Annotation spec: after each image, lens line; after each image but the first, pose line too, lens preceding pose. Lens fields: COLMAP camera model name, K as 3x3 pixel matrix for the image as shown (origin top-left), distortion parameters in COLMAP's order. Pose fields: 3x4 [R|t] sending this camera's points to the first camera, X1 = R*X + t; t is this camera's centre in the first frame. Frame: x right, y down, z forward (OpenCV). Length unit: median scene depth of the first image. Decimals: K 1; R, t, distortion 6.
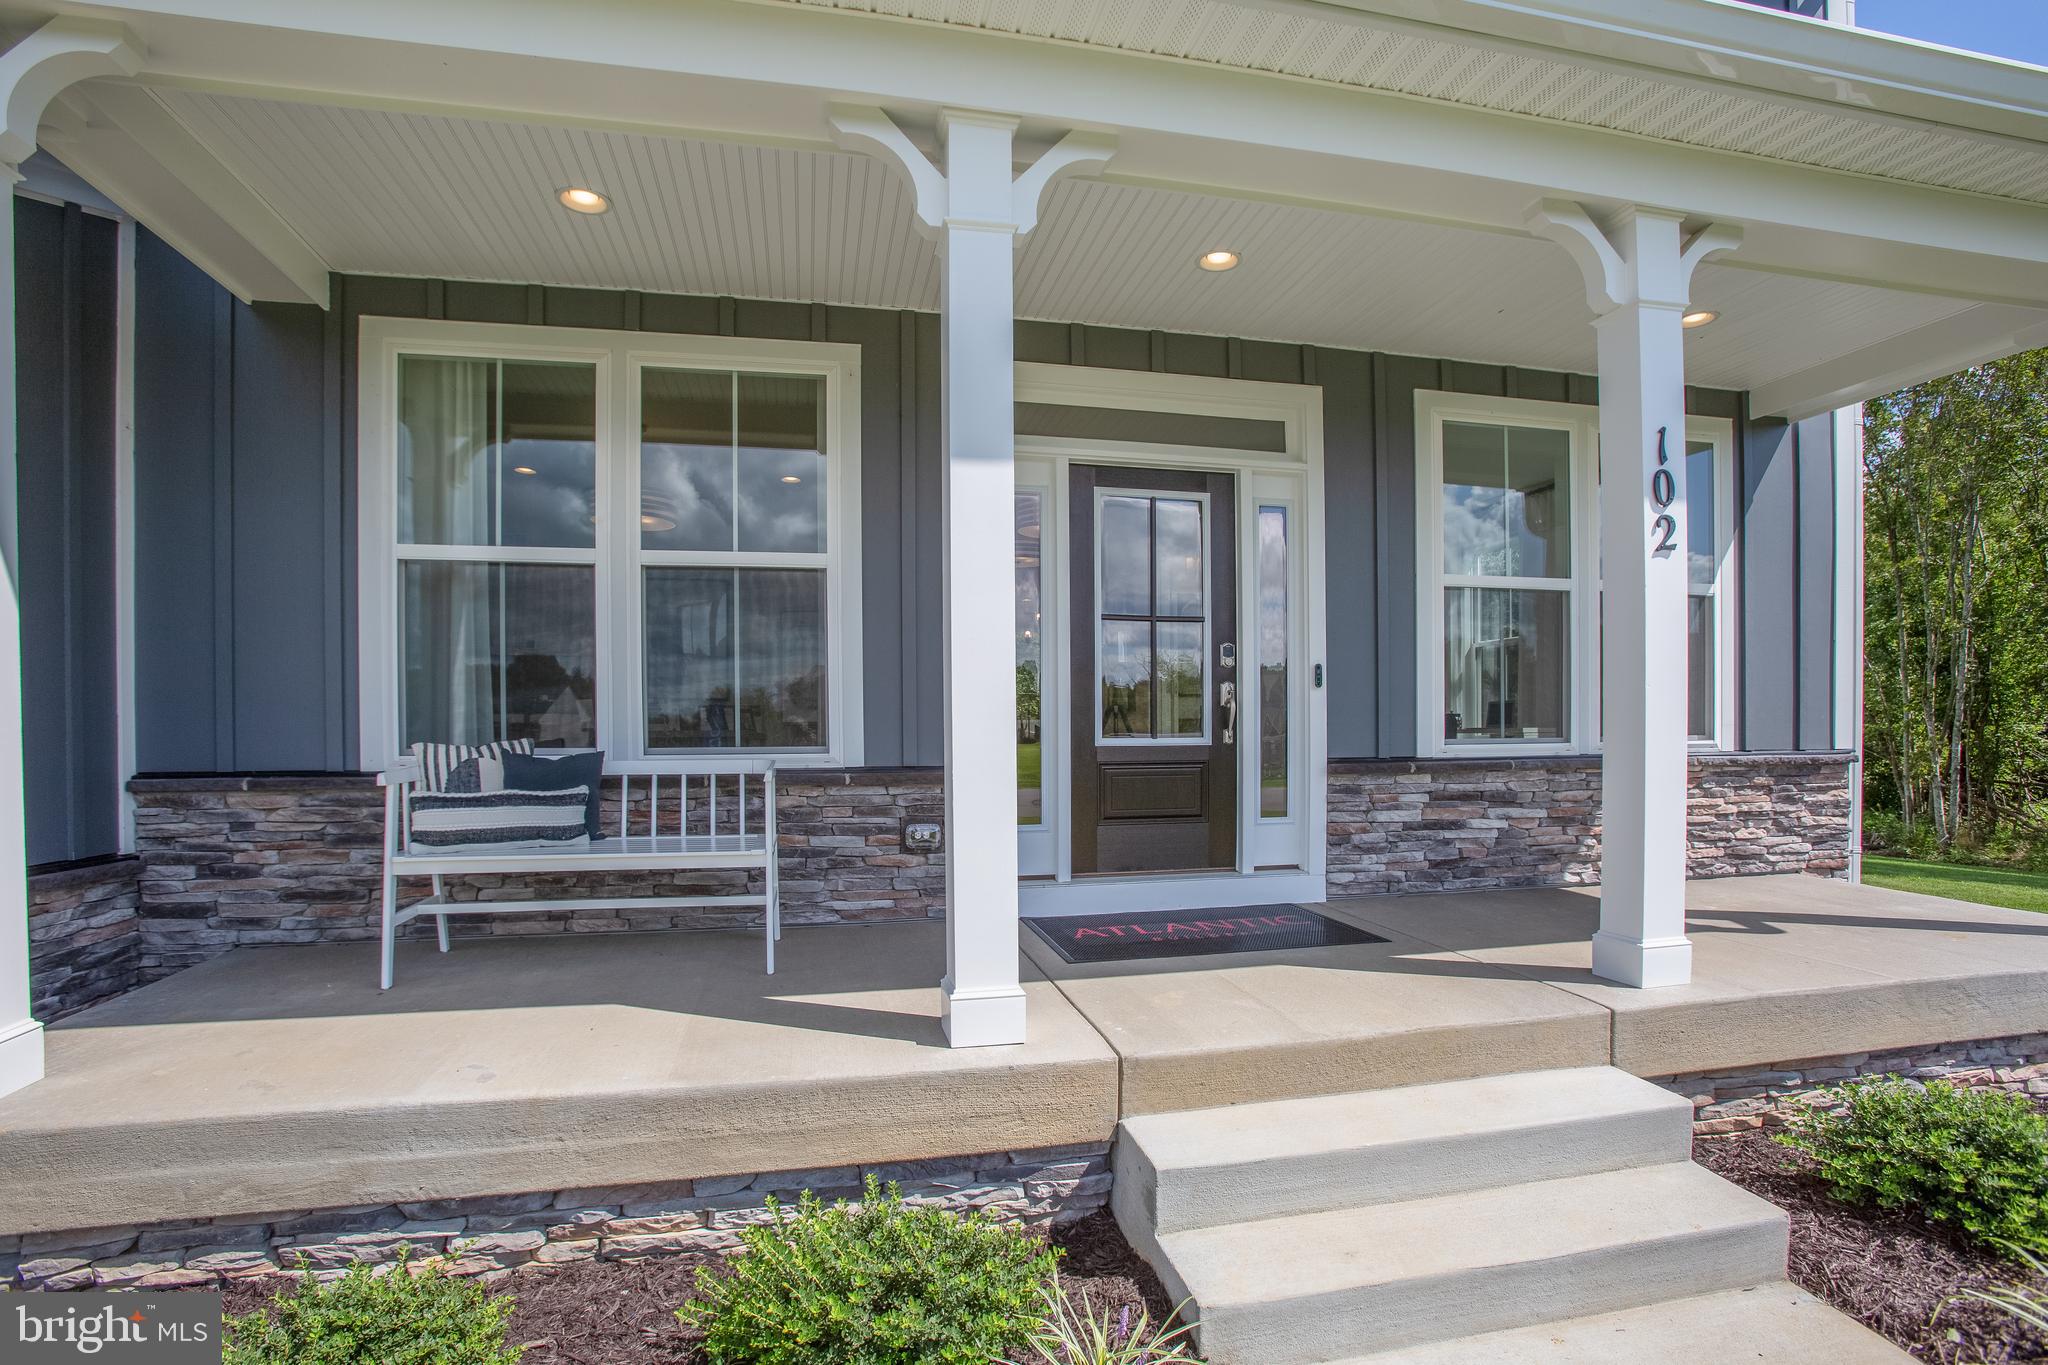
lens RADIAL K [[1038.5, 0, 991.0], [0, 1038.5, 687.8], [0, 0, 1]] dist [-0.044723, 0.000685]
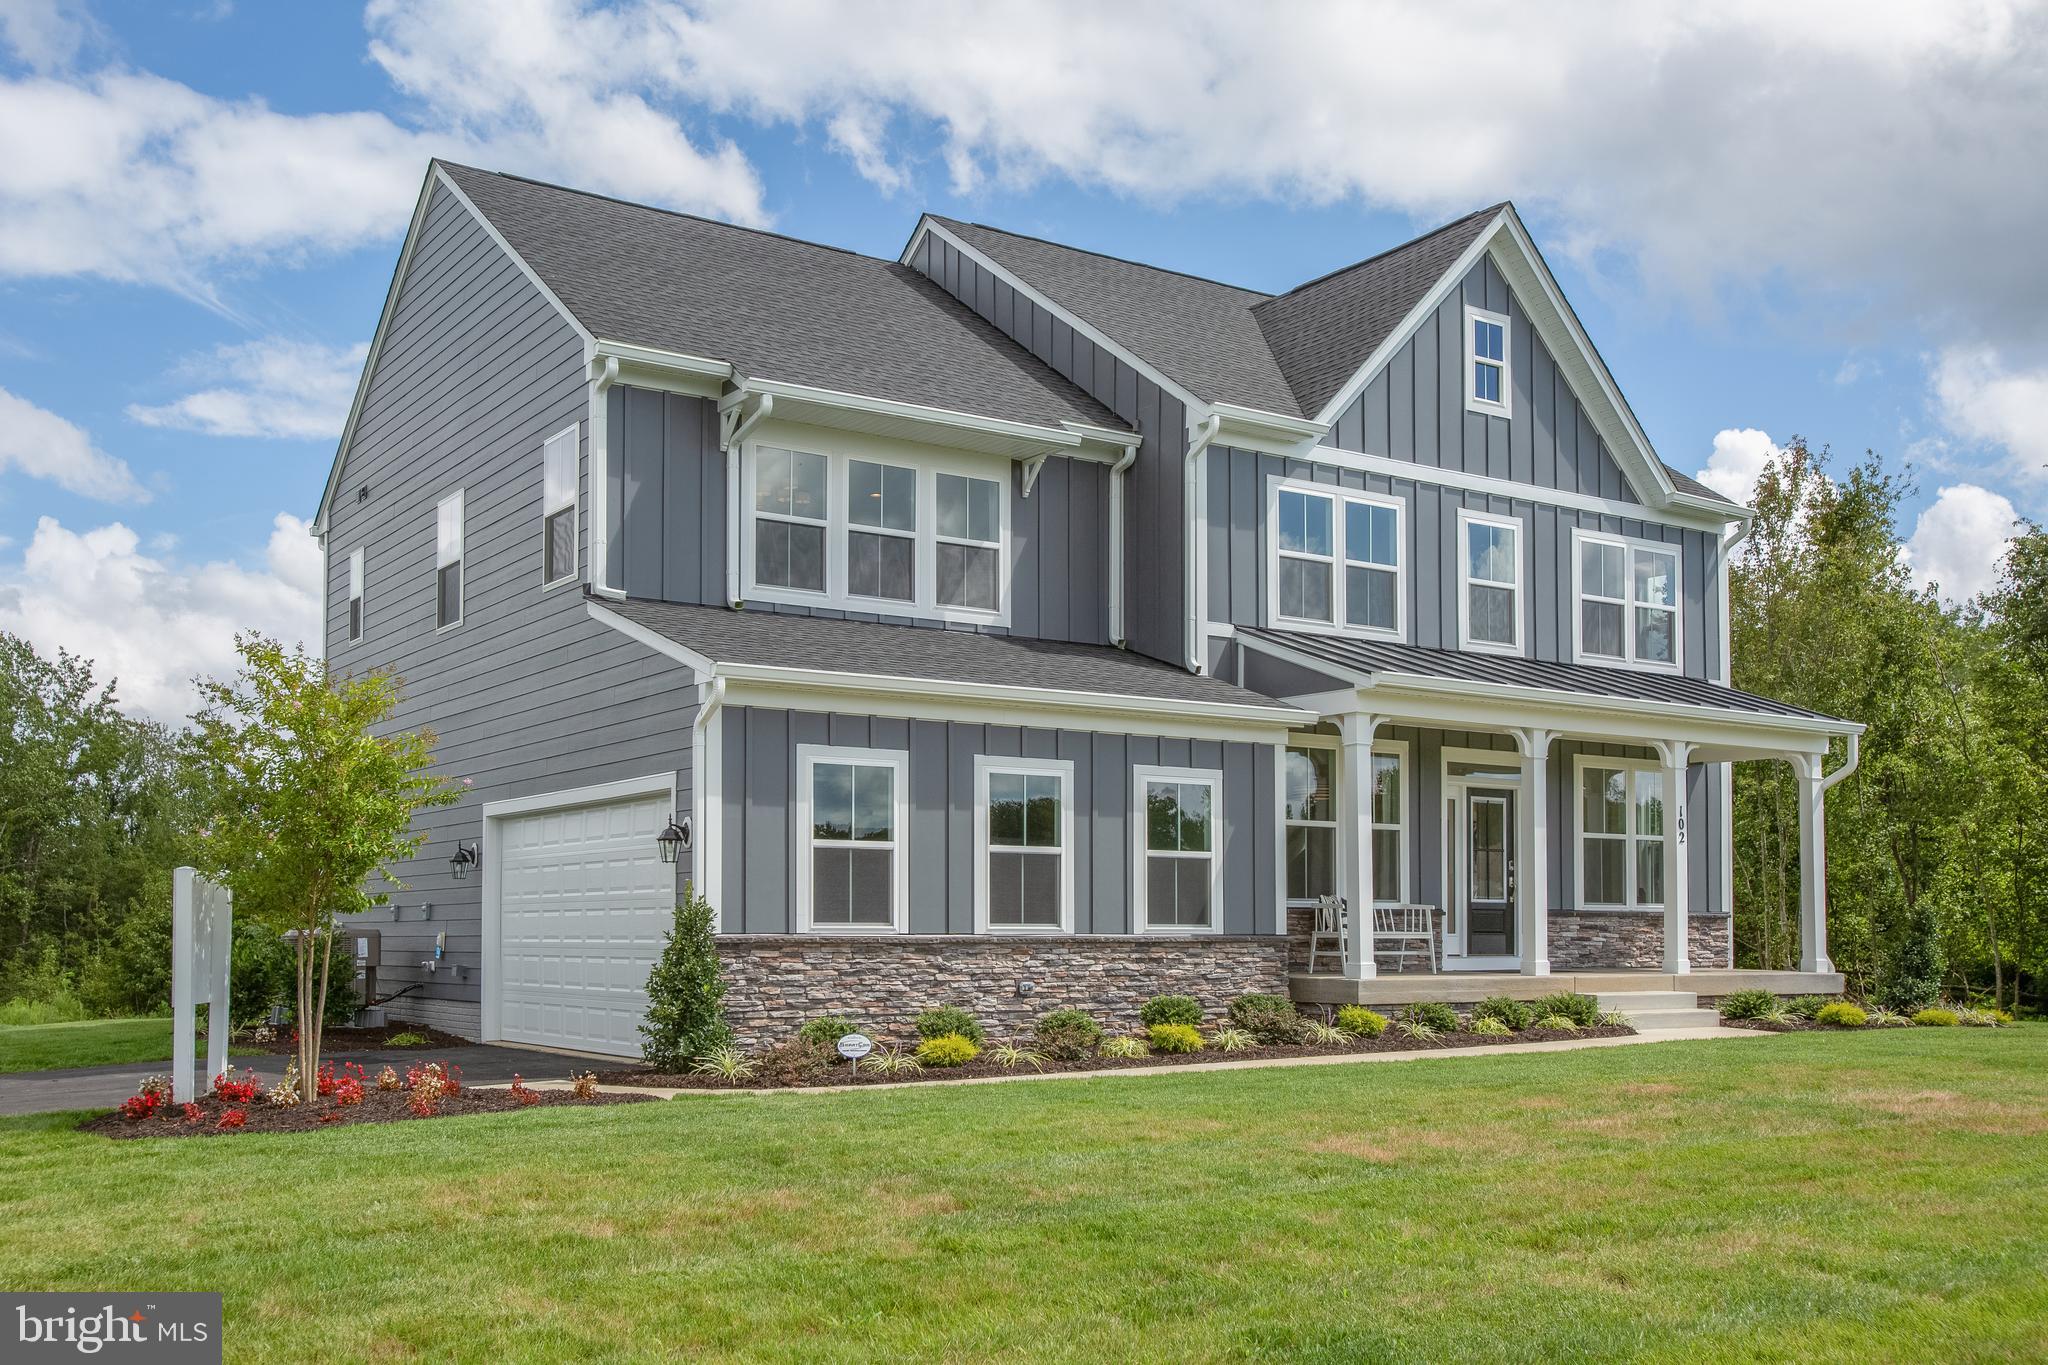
lens RADIAL K [[1898.1, 0, 1024.0], [0, 1898.1, 682.5], [0, 0, 1]] dist [-0.014941, 0.002183]
pose [[0.936120, 0.055432, 0.347284, -2.301678], [-0.024639, 0.995411, -0.092469, -0.019634], [-0.350816, 0.078006, 0.933190, -2.650324]]
